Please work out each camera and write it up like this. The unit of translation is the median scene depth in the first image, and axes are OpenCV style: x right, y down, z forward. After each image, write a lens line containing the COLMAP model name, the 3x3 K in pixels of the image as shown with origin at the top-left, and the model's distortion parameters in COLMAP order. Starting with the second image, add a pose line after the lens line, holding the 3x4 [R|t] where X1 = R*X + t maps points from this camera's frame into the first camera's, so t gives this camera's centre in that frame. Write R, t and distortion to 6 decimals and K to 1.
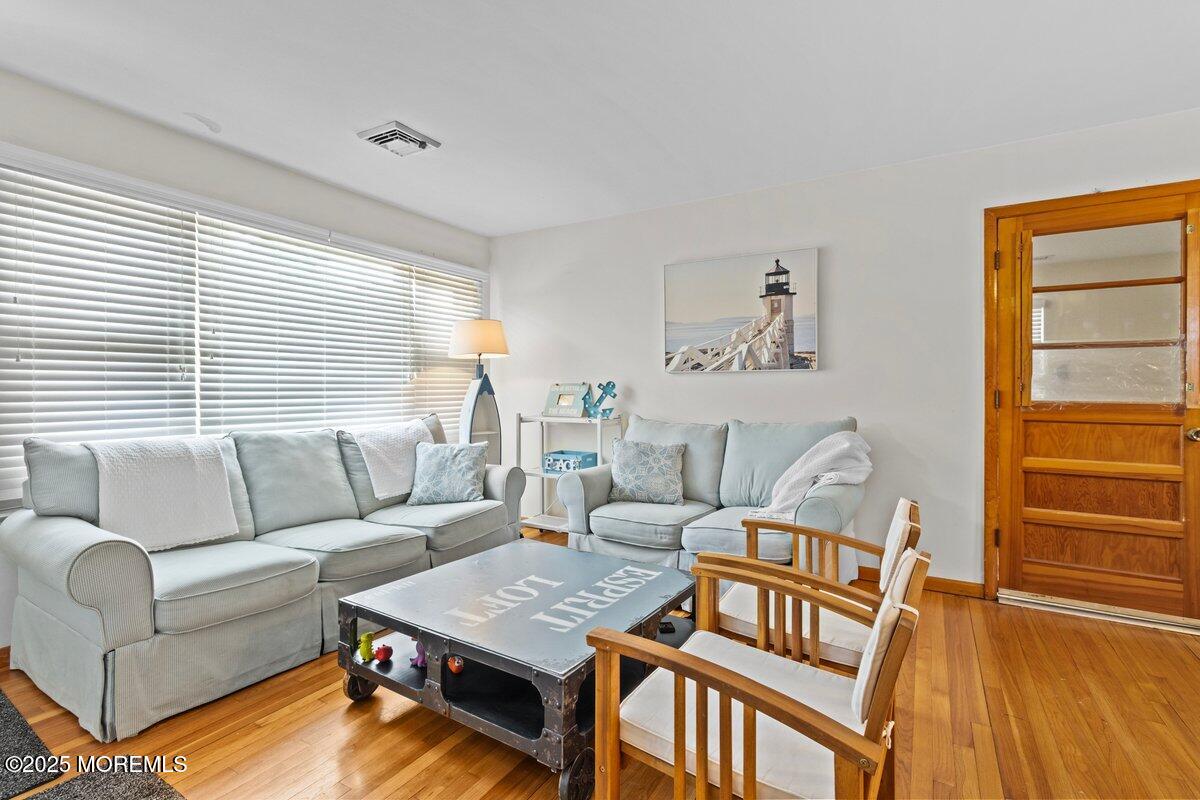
lens RADIAL K [[553.1, 0, 603.4], [0, 553.1, 394.0], [0, 0, 1]] dist [-0.004438, -0.000230]
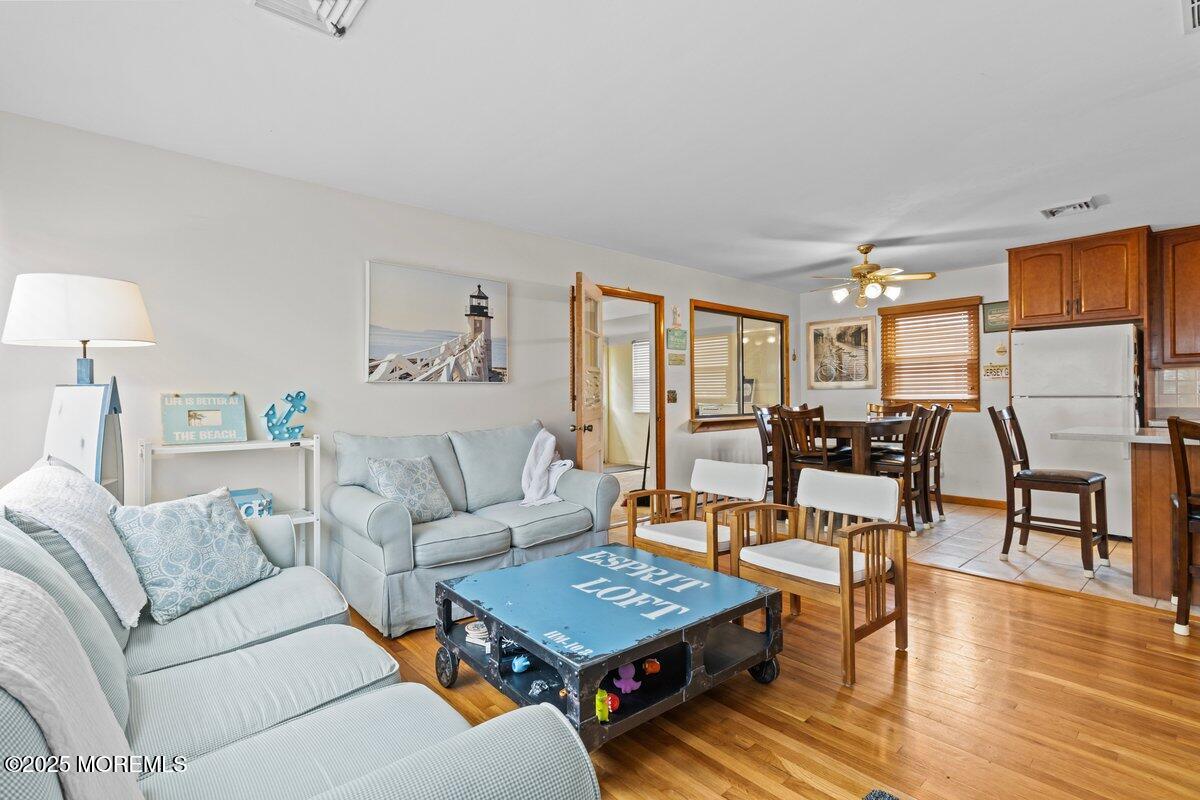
lens RADIAL K [[553.1, 0, 605.0], [0, 553.1, 395.7], [0, 0, 1]] dist [-0.004438, -0.000230]
pose [[0.312959, -0.002623, 0.949763, -0.685194], [0.017736, 0.999838, -0.003083, -0.007685], [-0.949601, 0.017810, 0.312955, 0.403946]]
